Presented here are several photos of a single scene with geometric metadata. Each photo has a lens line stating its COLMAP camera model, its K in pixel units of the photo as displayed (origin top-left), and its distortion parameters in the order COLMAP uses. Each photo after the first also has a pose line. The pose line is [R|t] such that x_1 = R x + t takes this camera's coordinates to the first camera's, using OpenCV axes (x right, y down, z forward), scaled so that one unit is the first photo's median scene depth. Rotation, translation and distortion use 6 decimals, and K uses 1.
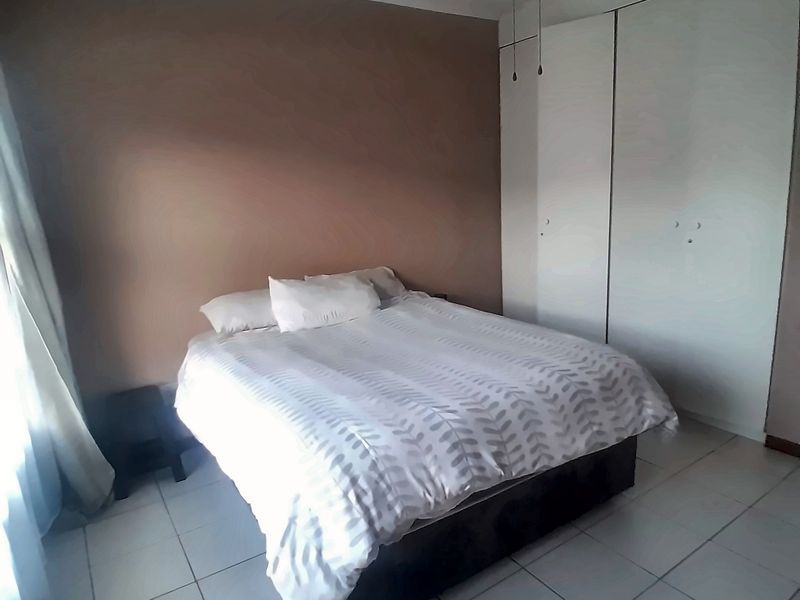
lens RADIAL K [[533.6, 0, 400.0], [0, 533.6, 300.0], [0, 0, 1]] dist [0.002879, -0.045421]
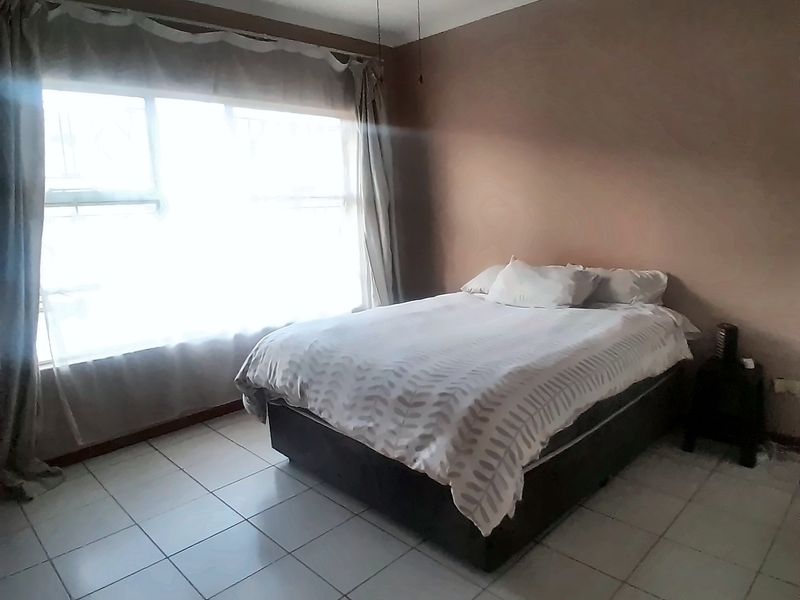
lens RADIAL K [[533.6, 0, 400.0], [0, 533.6, 300.0], [0, 0, 1]] dist [0.002879, -0.045421]
pose [[0.188539, 0.217759, -0.957619, 1.298629], [-0.174694, 0.966992, 0.185496, -0.188147], [0.966403, 0.132317, 0.220356, 0.794422]]
